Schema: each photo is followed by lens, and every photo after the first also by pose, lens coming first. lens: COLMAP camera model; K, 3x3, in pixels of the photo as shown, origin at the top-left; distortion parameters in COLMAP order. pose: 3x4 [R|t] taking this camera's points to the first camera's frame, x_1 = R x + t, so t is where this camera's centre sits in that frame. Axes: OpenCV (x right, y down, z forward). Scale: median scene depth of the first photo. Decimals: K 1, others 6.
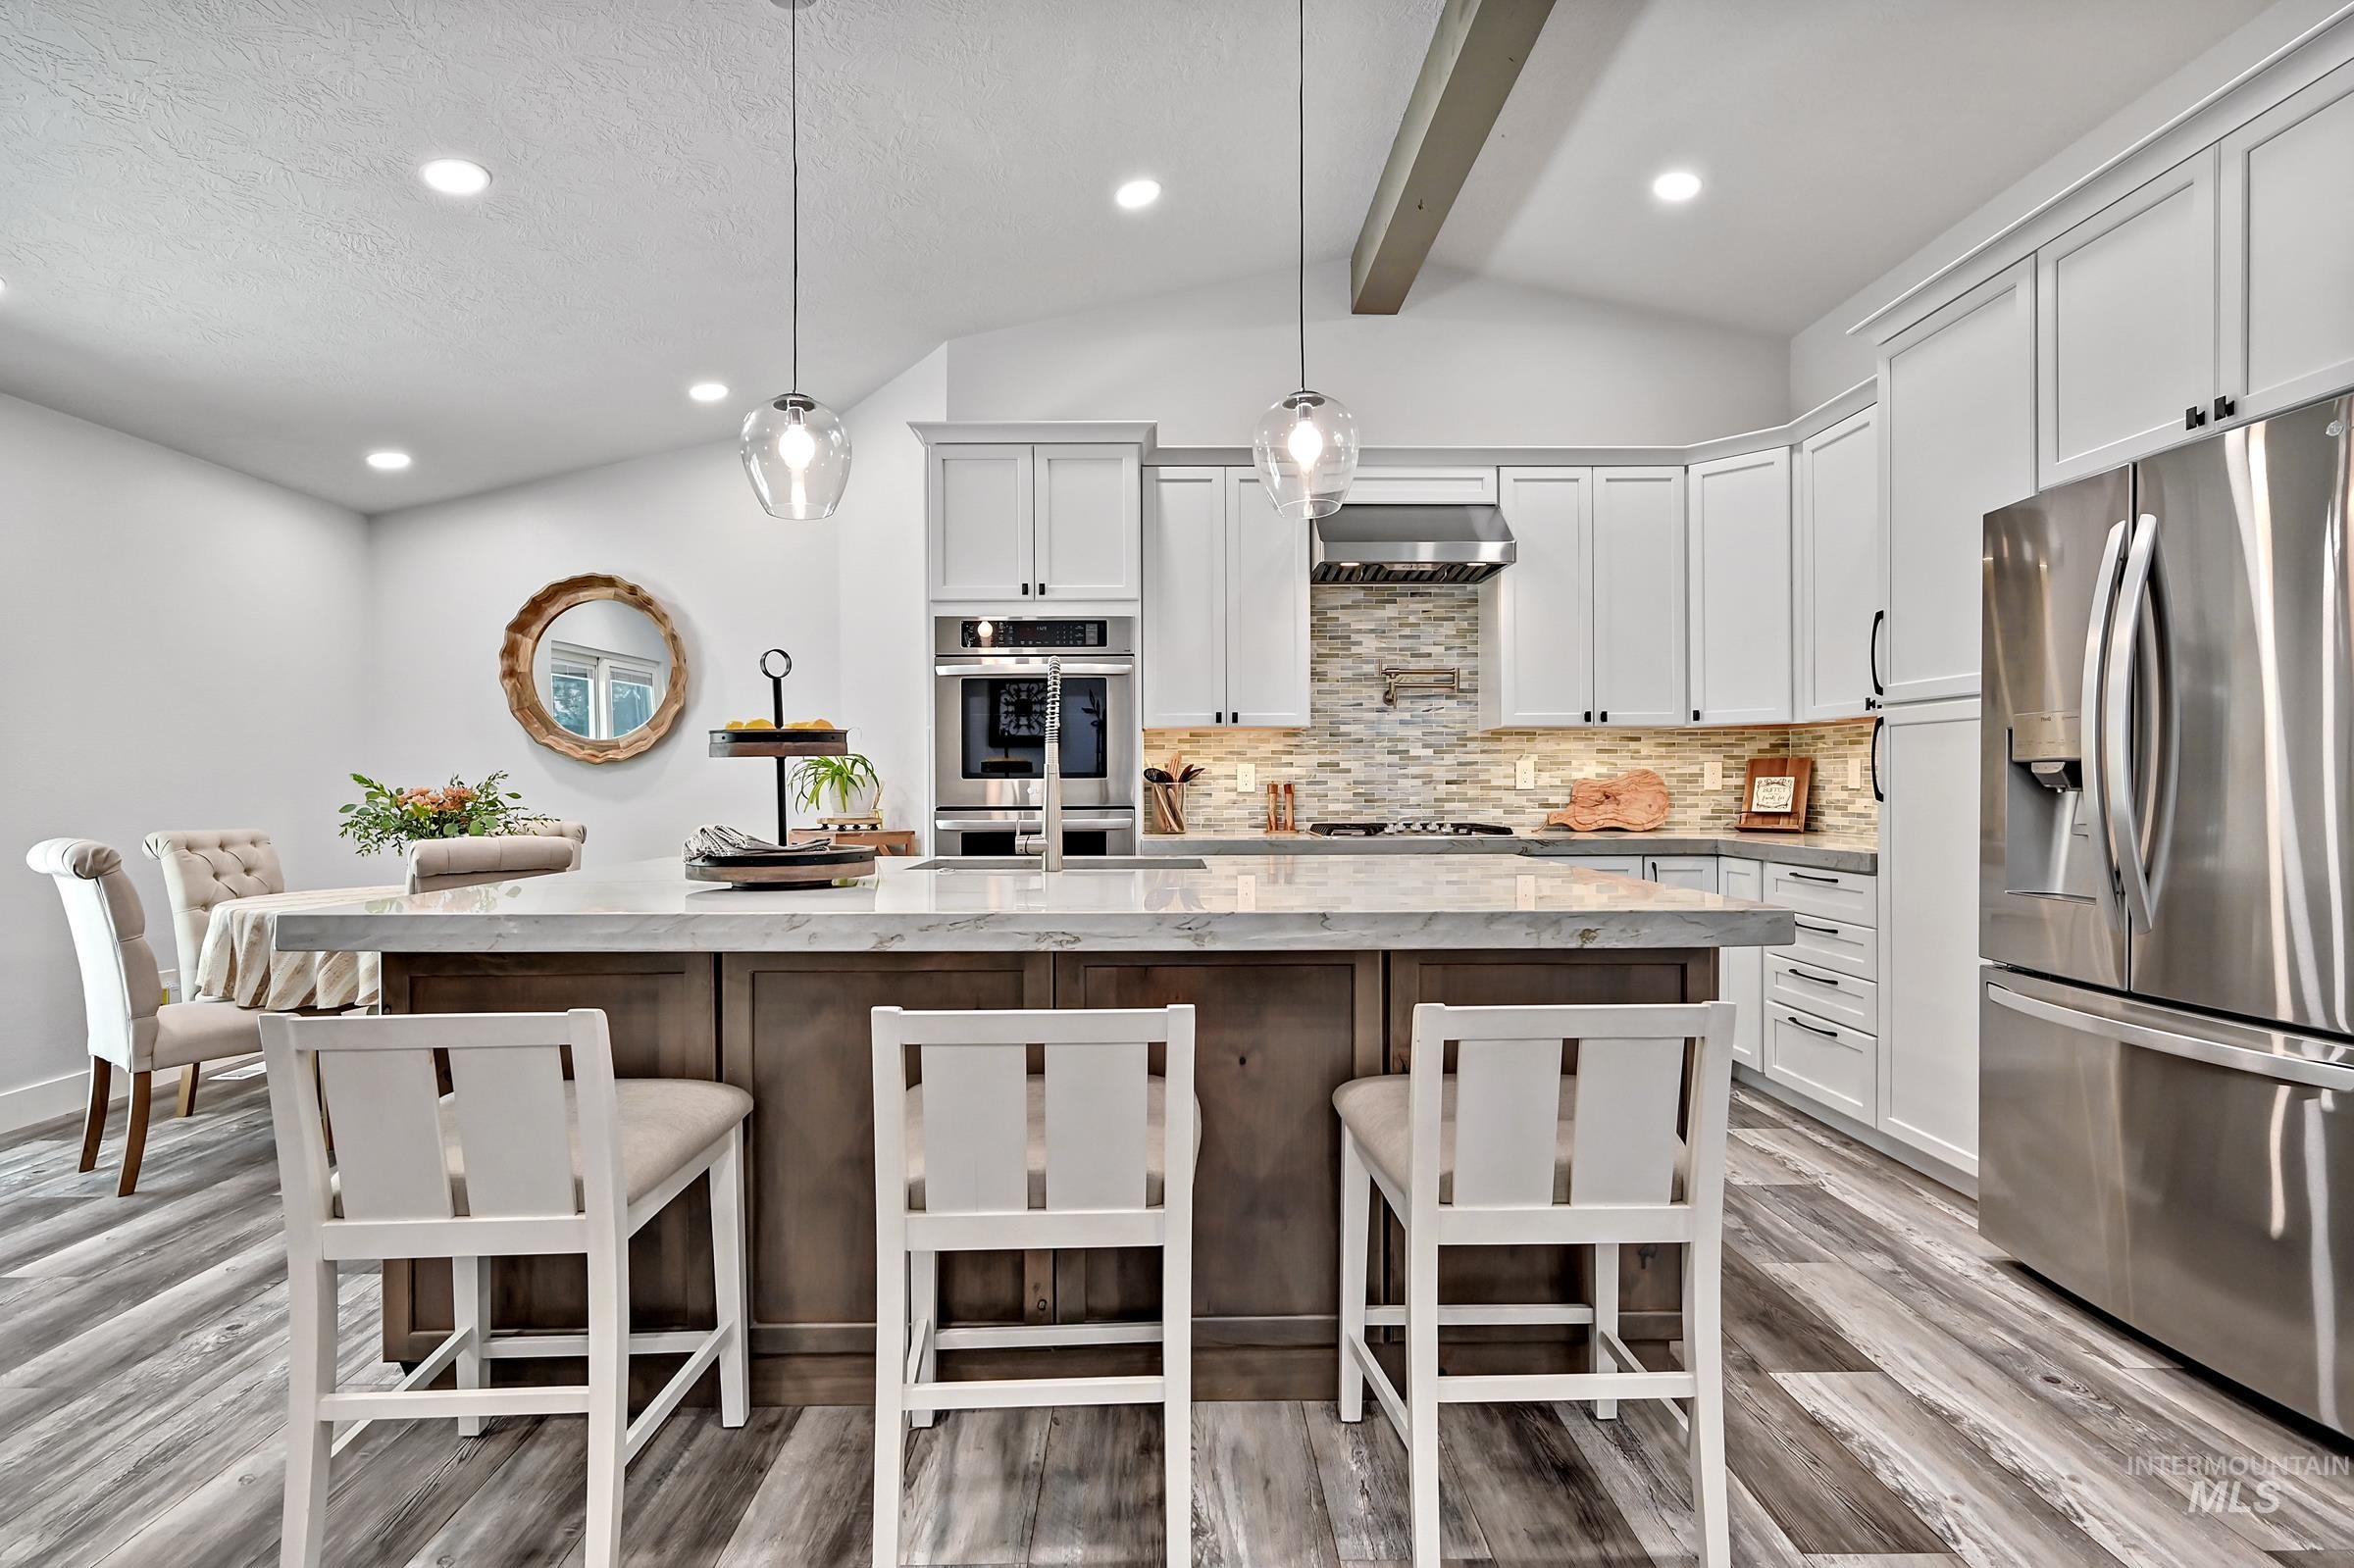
lens RADIAL K [[1131.6, 0, 1164.3], [0, 1131.6, 787.8], [0, 0, 1]] dist [-0.000127, 0.000609]
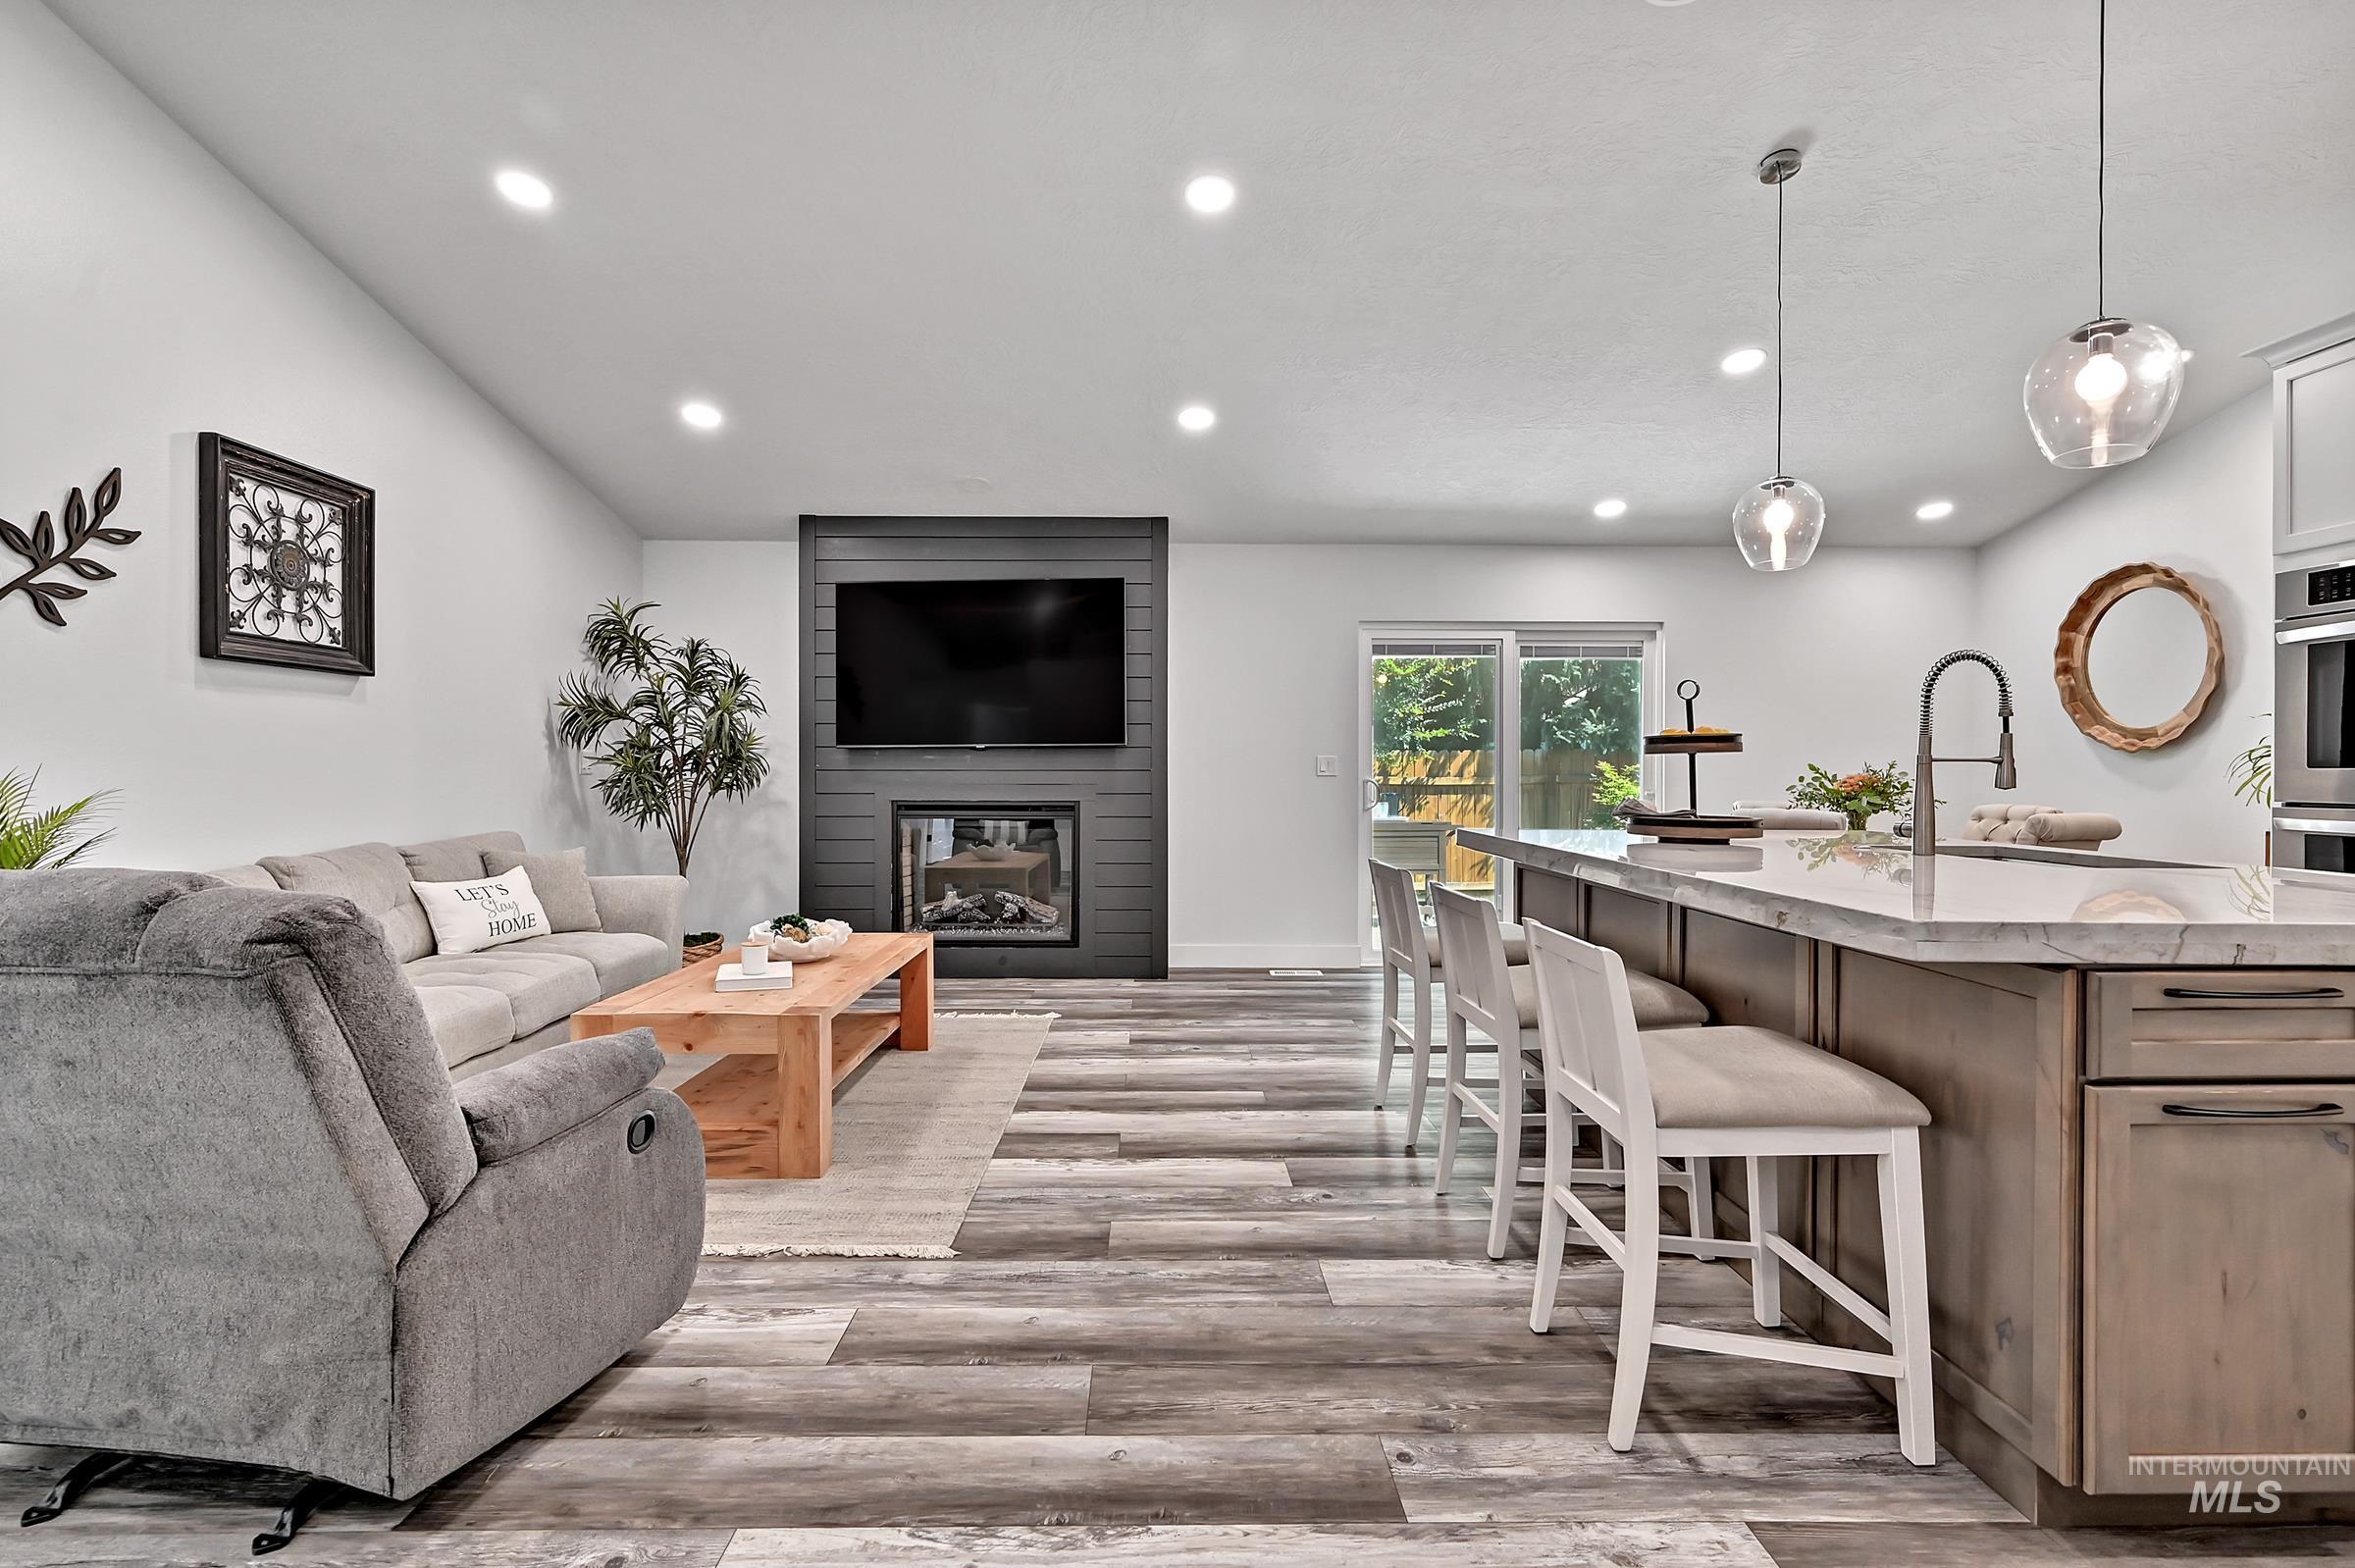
lens RADIAL K [[1115.0, 0, 1179.3], [0, 1115.0, 776.2], [0, 0, 1]] dist [0.001483, 0.000707]
pose [[0.011100, 0.009136, -0.999897, 0.569851], [-0.007115, 0.999934, 0.009057, -0.003323], [0.999913, 0.007014, 0.011164, 0.170090]]
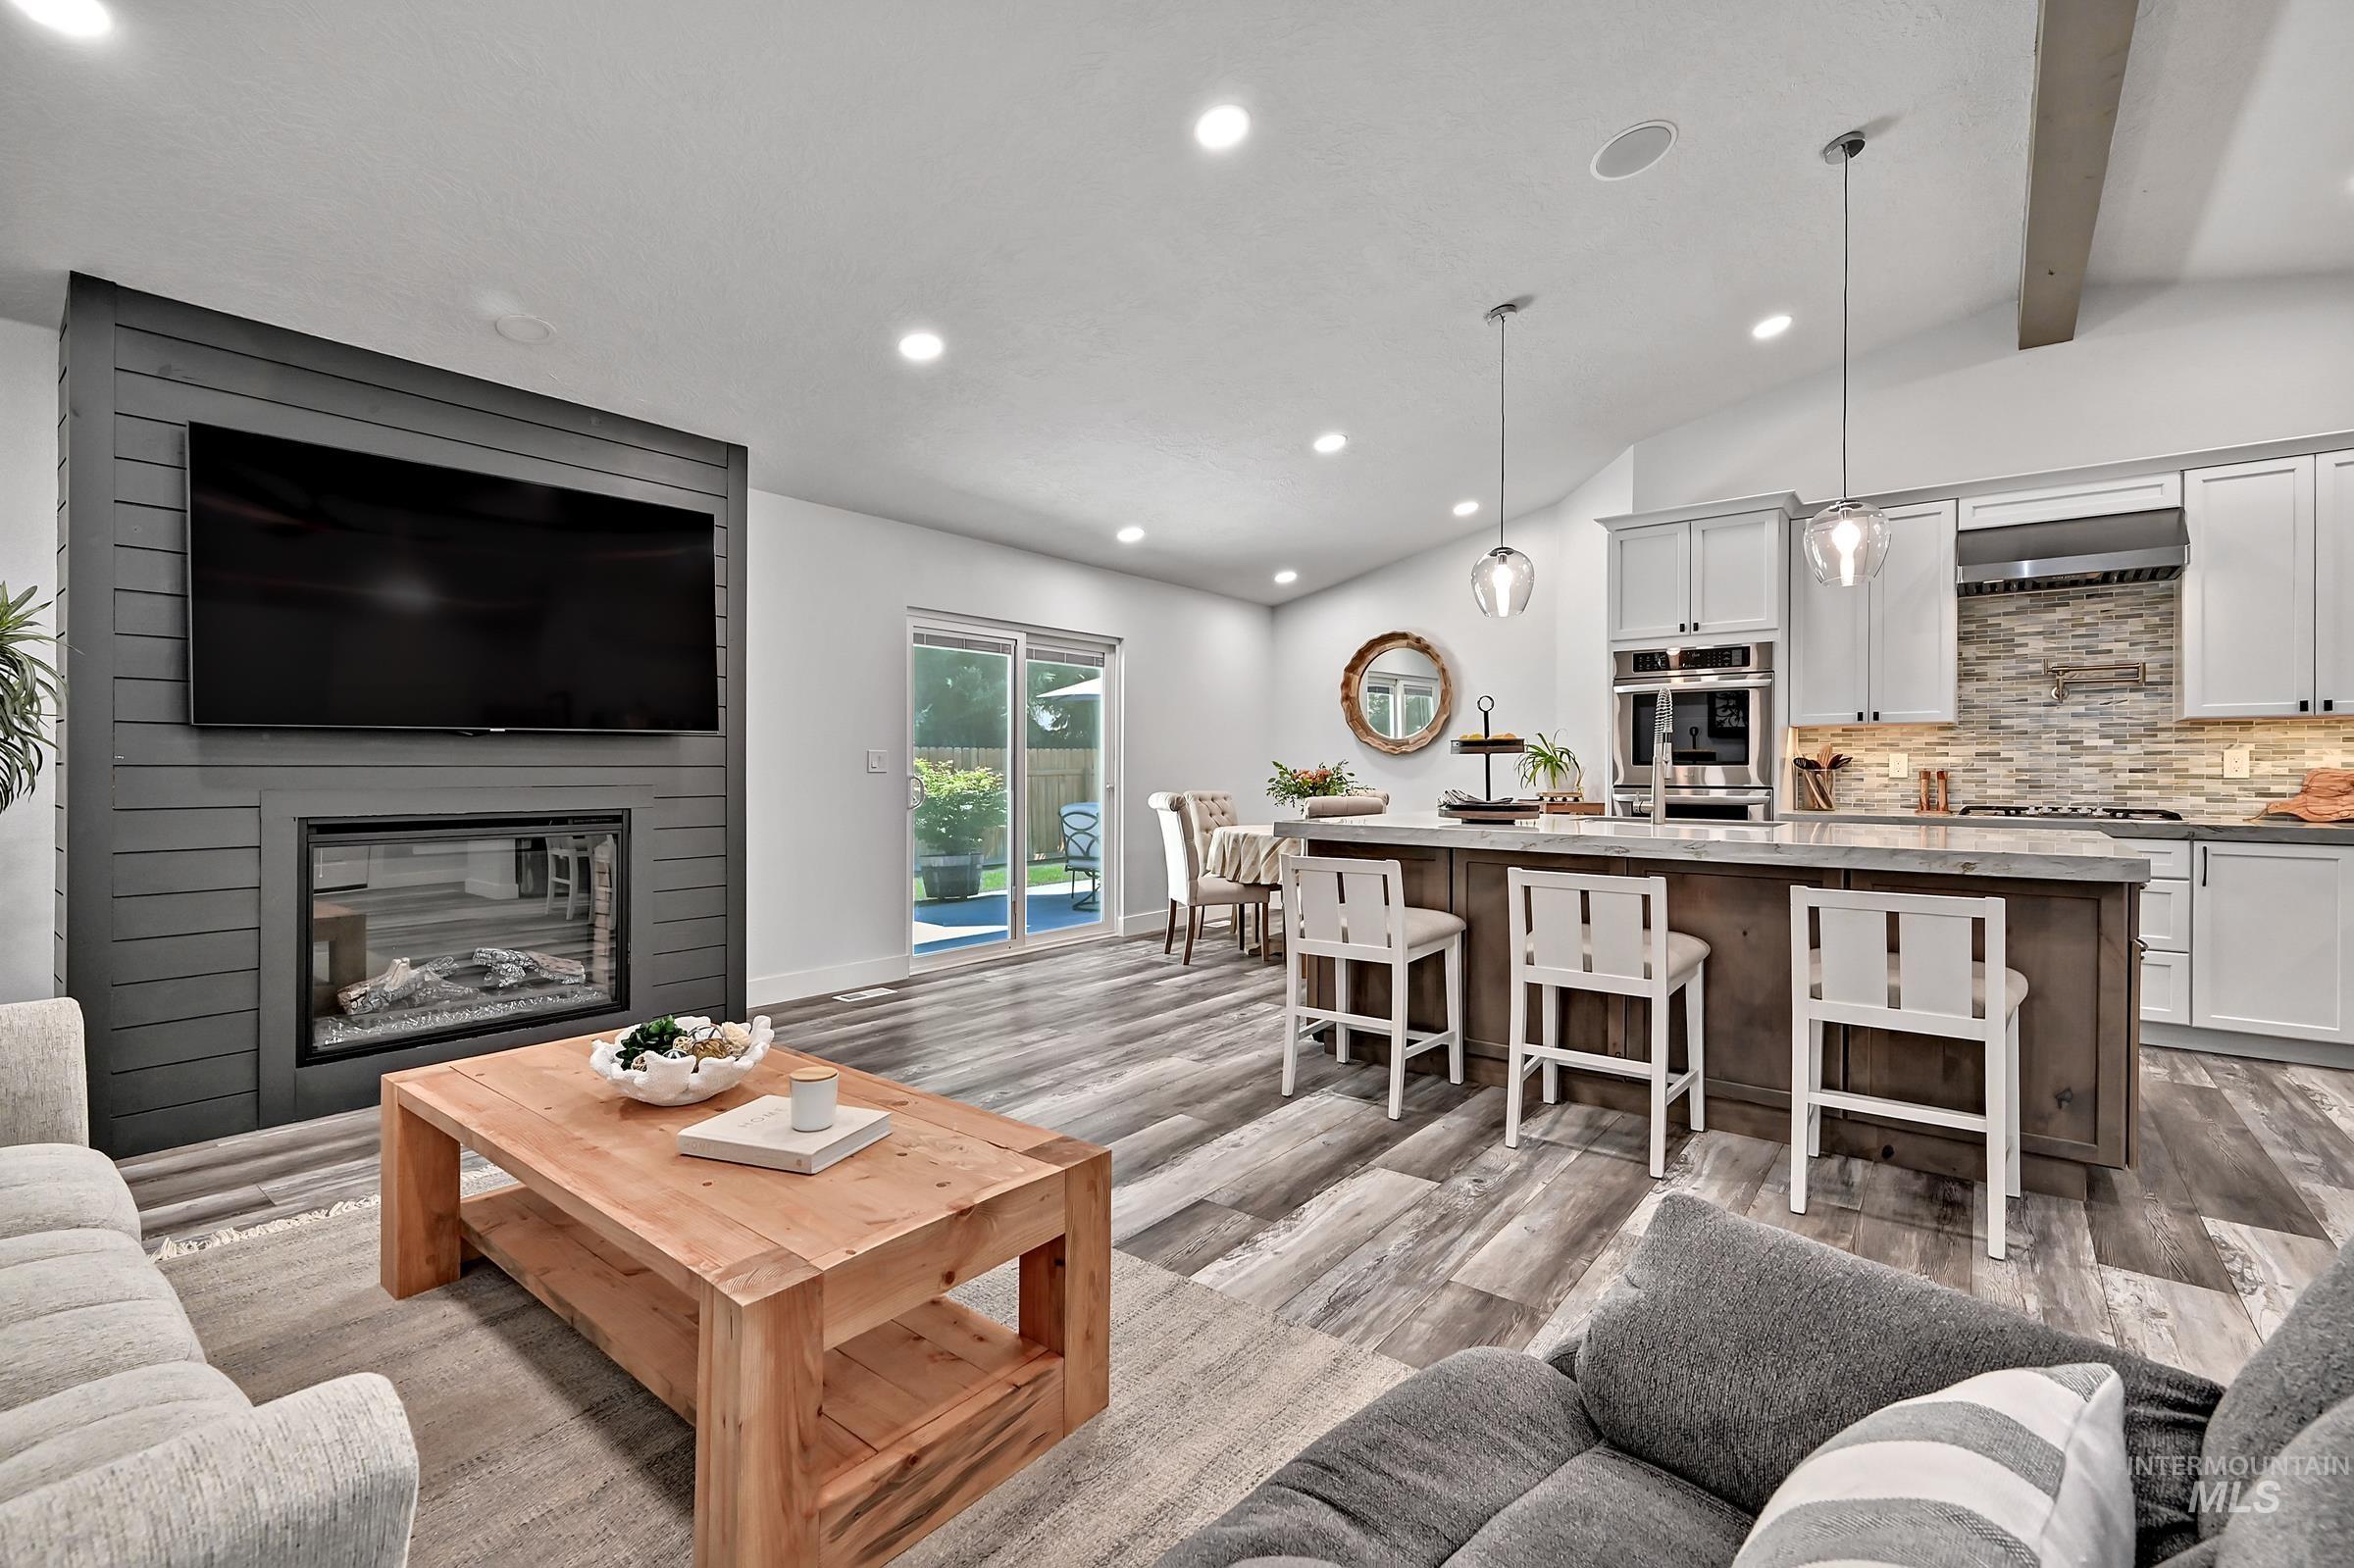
lens RADIAL K [[1024.3, 0, 1173.1], [0, 1024.3, 771.6], [0, 0, 1]] dist [0.000748, 0.000092]
pose [[0.779372, 0.008168, -0.626509, 0.163041], [-0.008337, 0.999962, 0.002666, 0.000978], [0.626506, 0.003145, 0.779410, -0.330156]]
